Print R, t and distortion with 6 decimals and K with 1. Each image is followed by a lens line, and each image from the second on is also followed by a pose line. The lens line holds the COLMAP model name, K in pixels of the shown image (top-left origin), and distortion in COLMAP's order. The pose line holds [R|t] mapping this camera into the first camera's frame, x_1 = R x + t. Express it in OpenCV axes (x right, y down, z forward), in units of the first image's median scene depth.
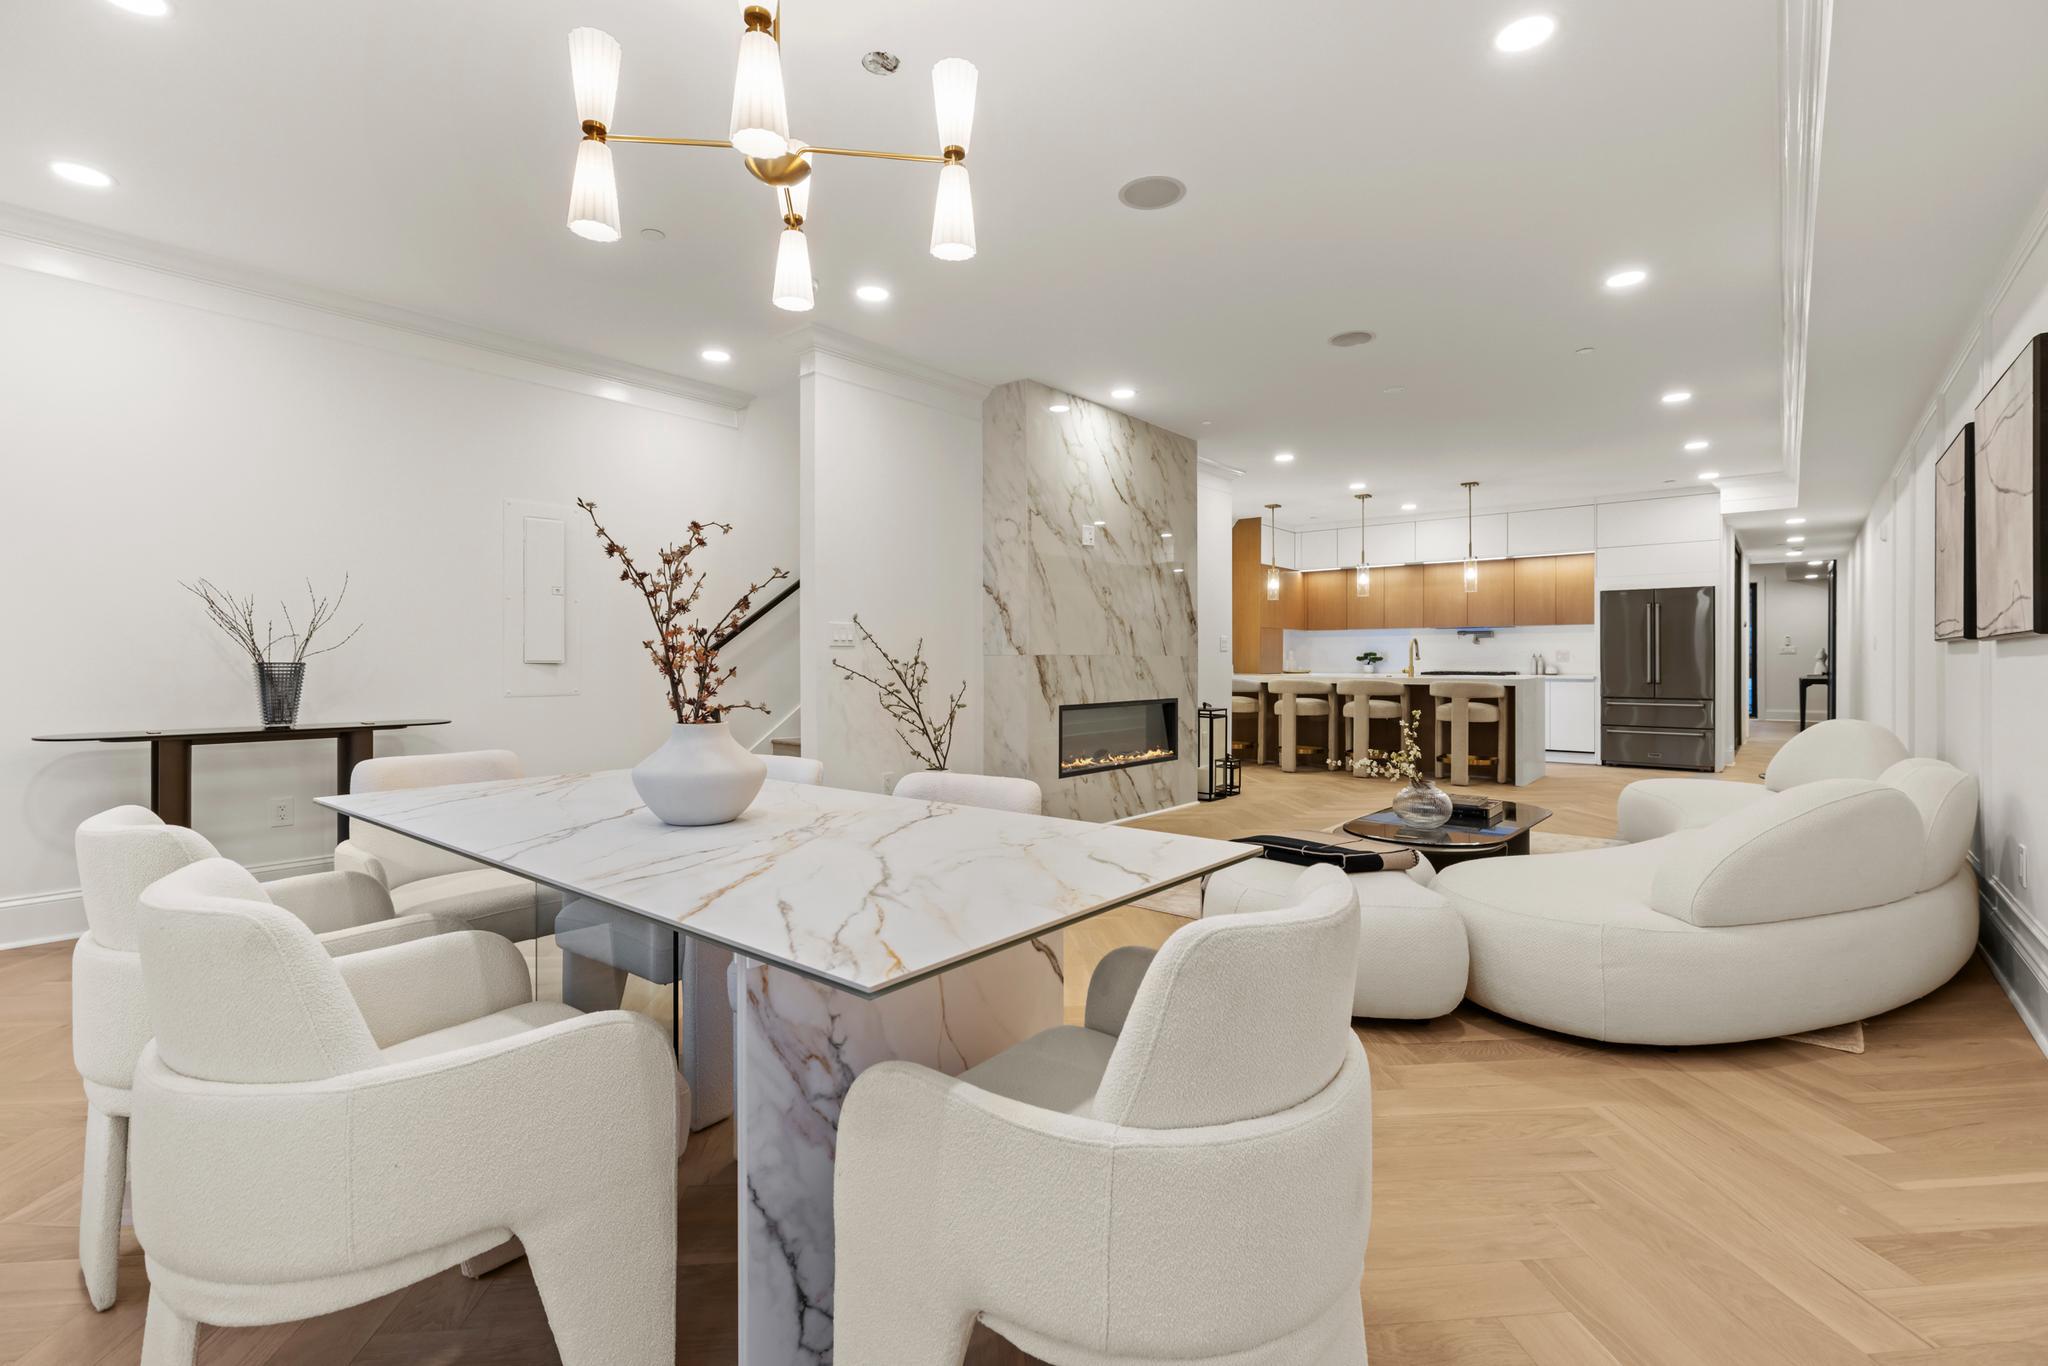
lens RADIAL K [[916.2, 0, 1013.6], [0, 916.2, 664.8], [0, 0, 1]] dist [0.004470, 0.000477]
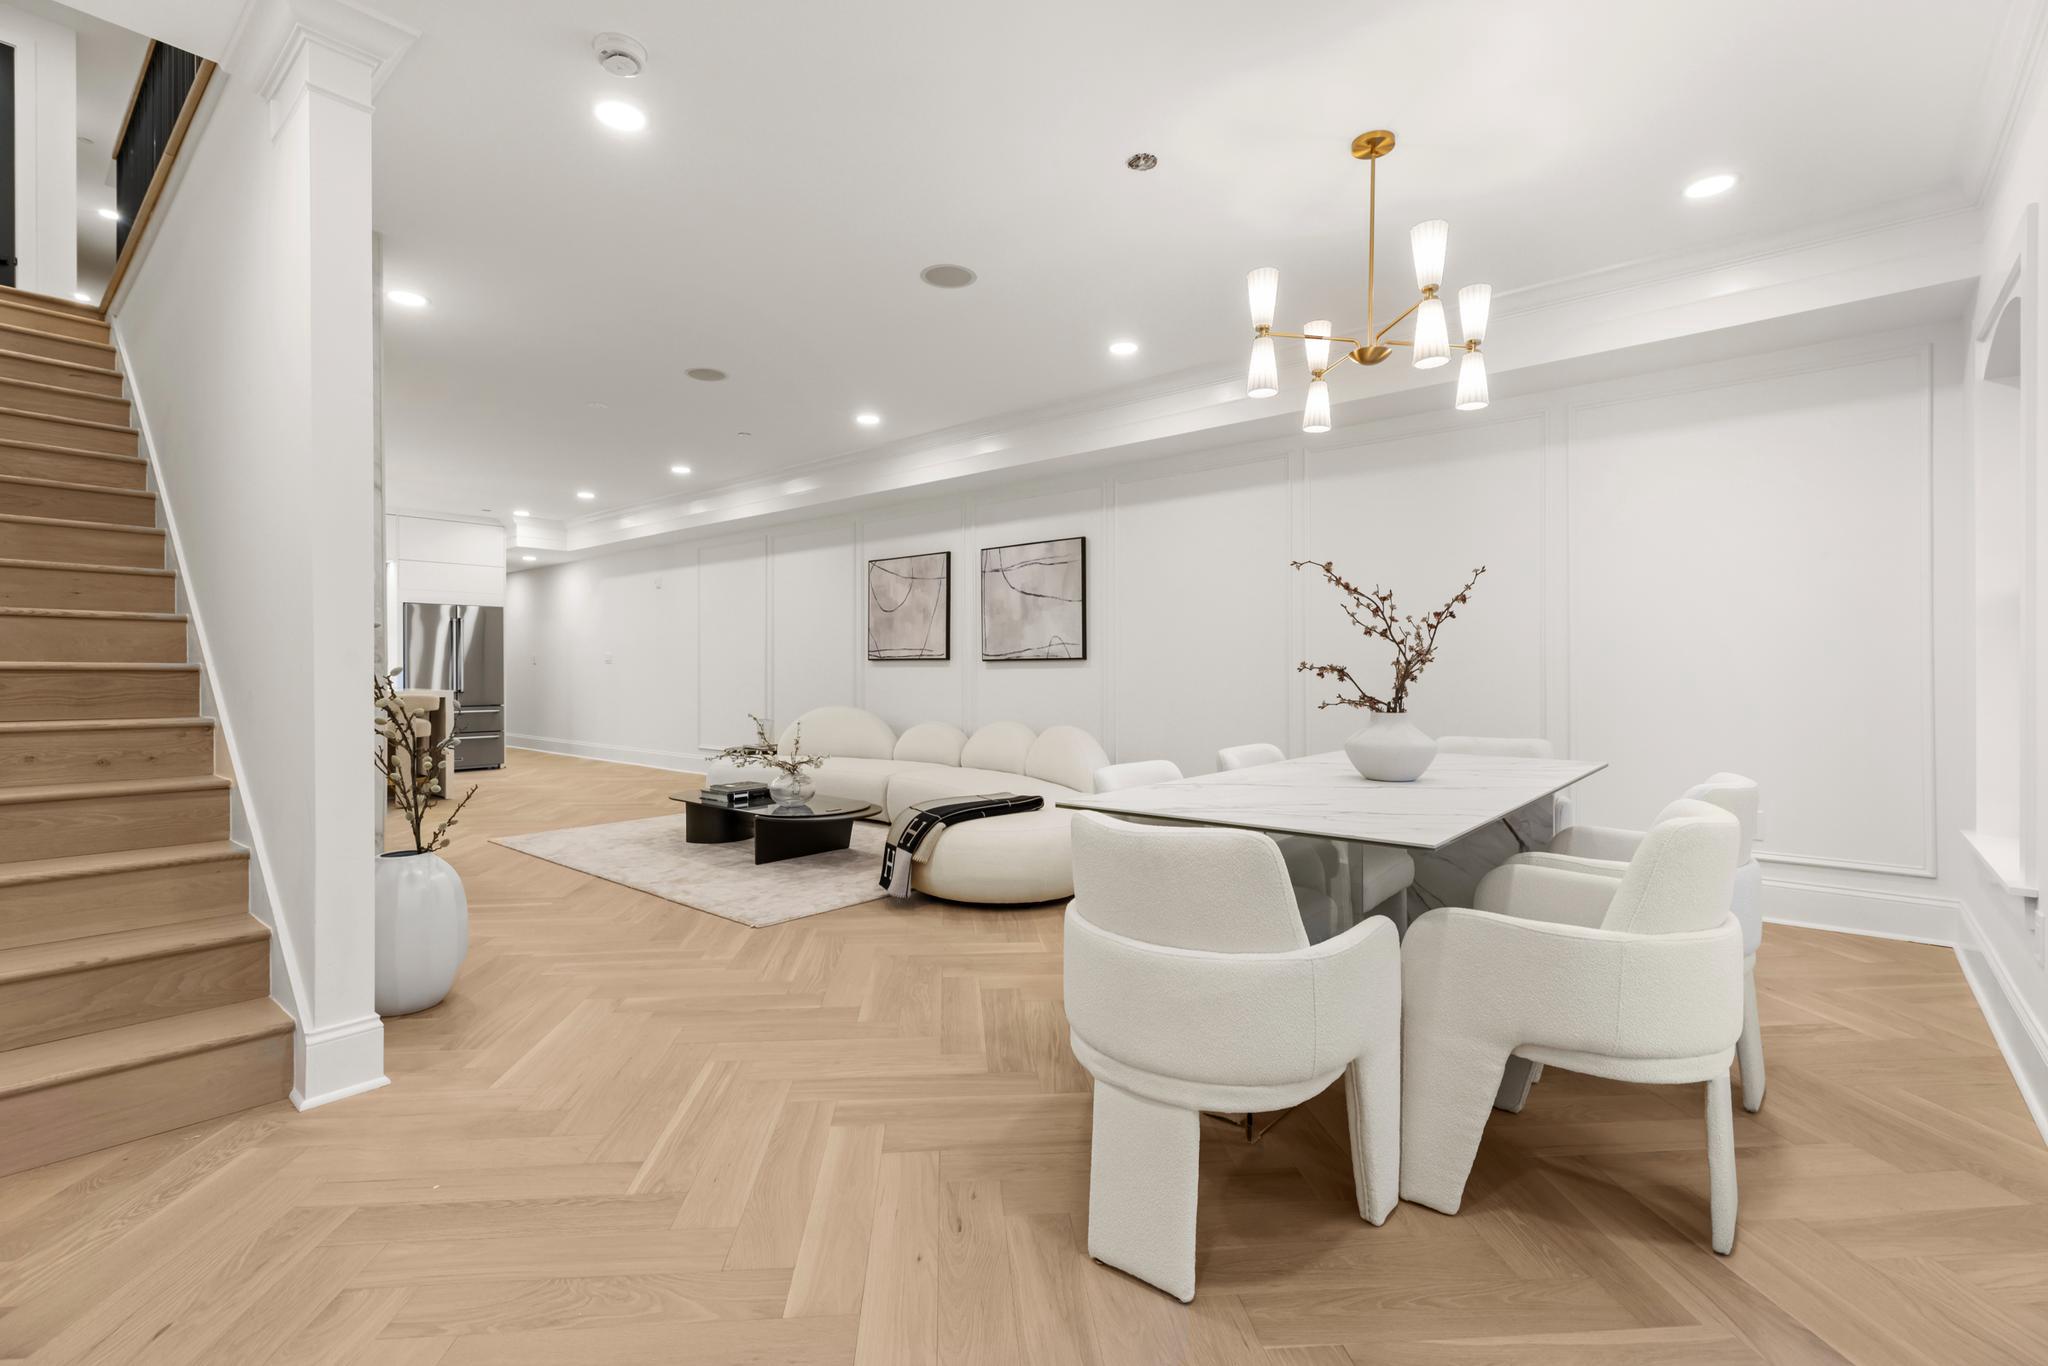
lens RADIAL K [[916.2, 0, 1016.2], [0, 916.2, 680.5], [0, 0, 1]] dist [0.004470, 0.000477]
pose [[0.009016, -0.010073, 0.999909, -0.376316], [0.005447, 0.999935, 0.010024, -0.000918], [-0.999945, 0.005356, 0.009070, 0.333470]]
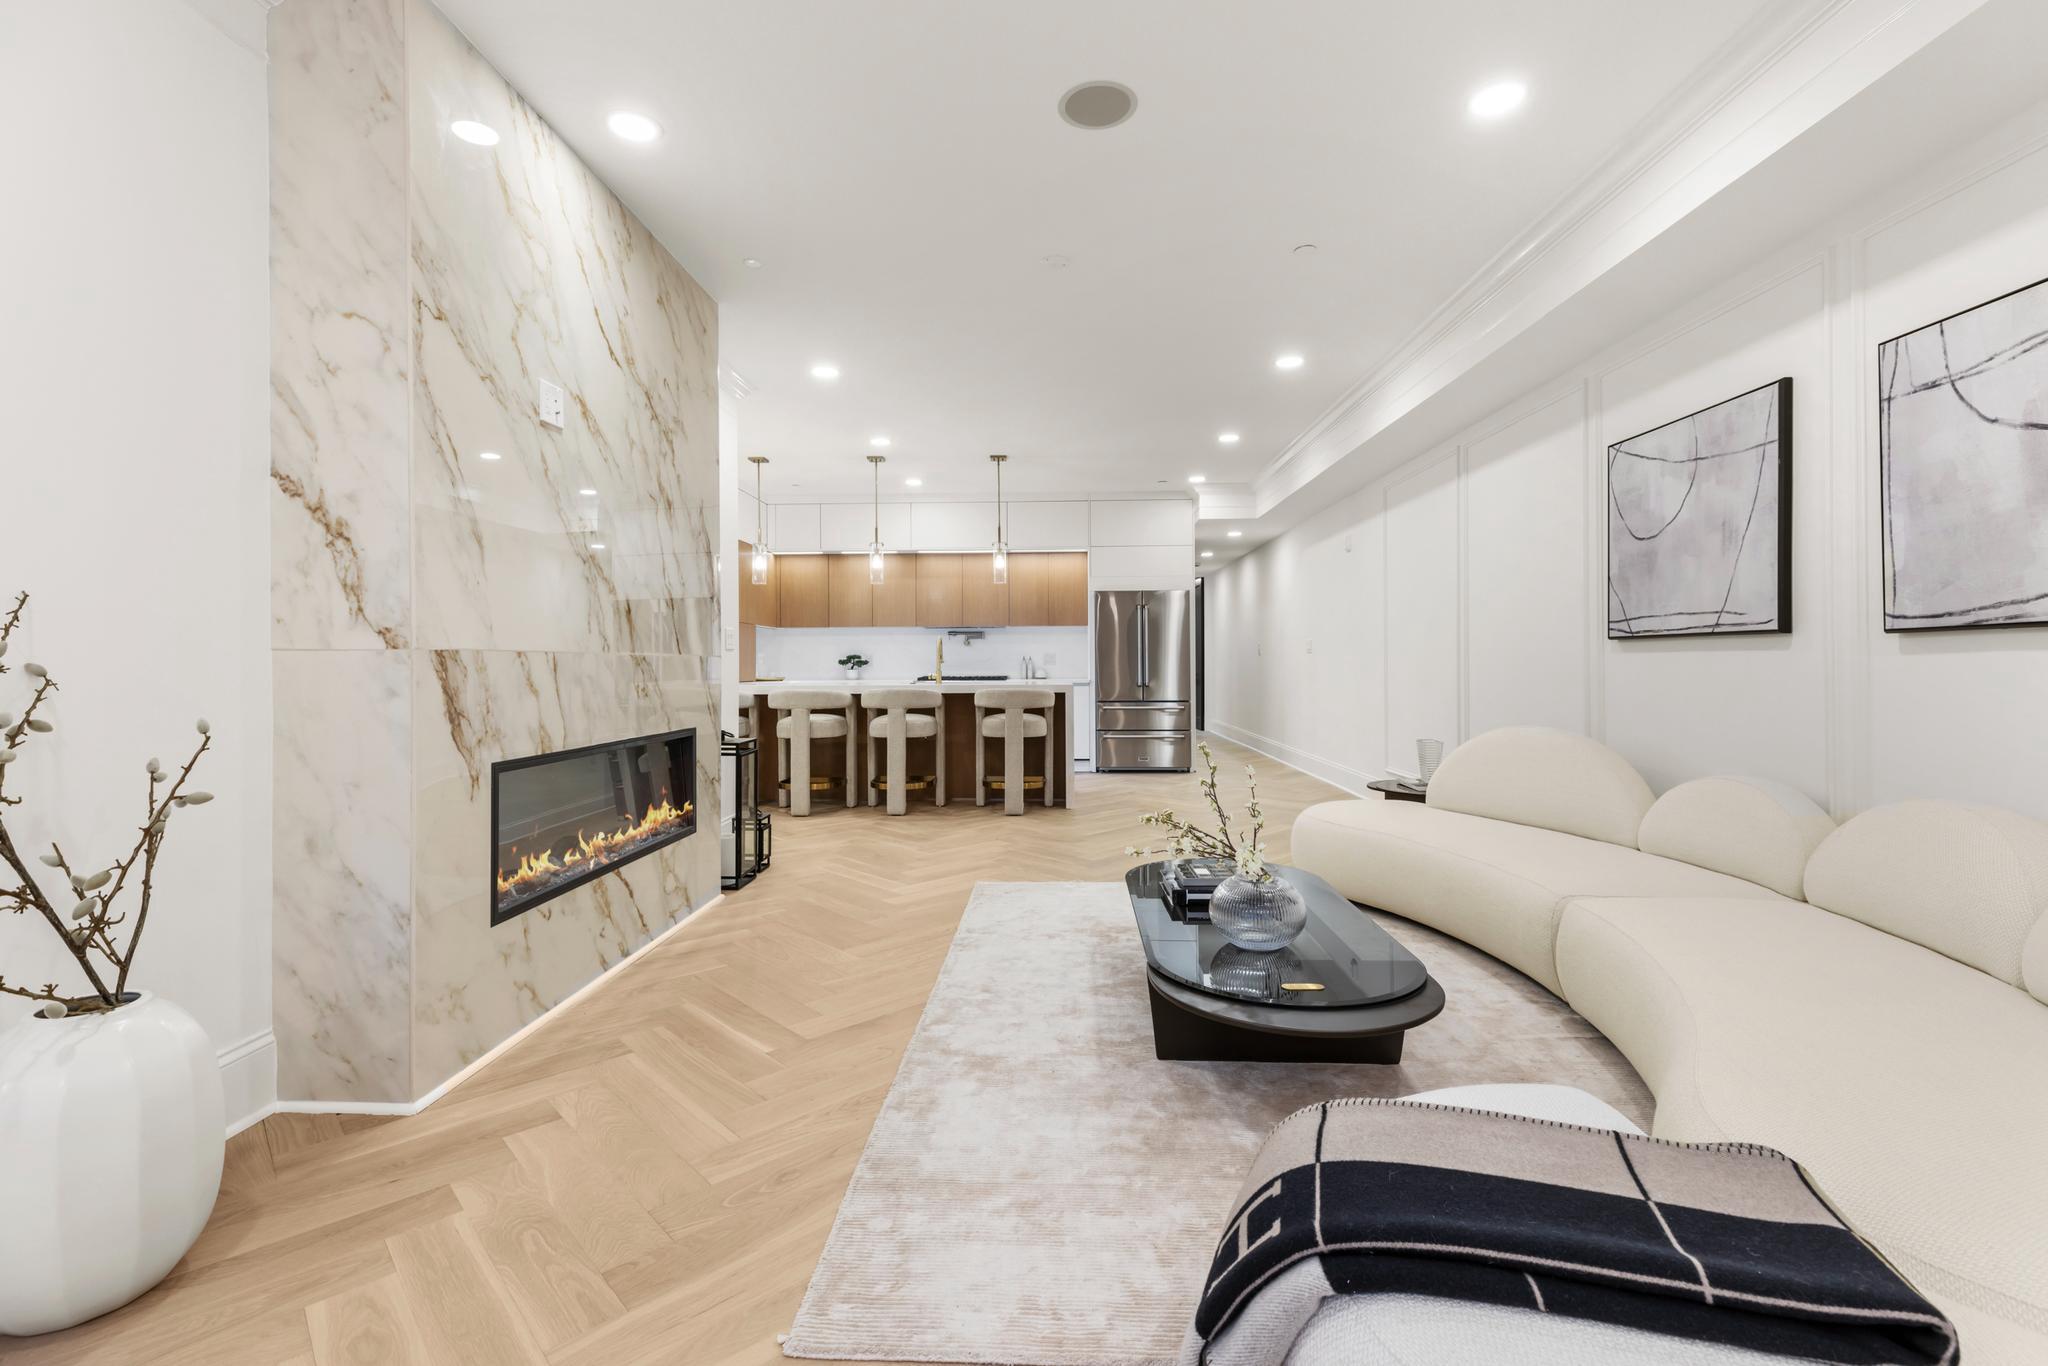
lens RADIAL K [[916.2, 0, 1015.6], [0, 916.2, 660.9], [0, 0, 1]] dist [0.004470, 0.000477]
pose [[0.789002, -0.000287, 0.614390, -0.014825], [0.006543, 0.999947, -0.007935, -0.000123], [-0.614356, 0.010281, 0.788962, 0.307164]]
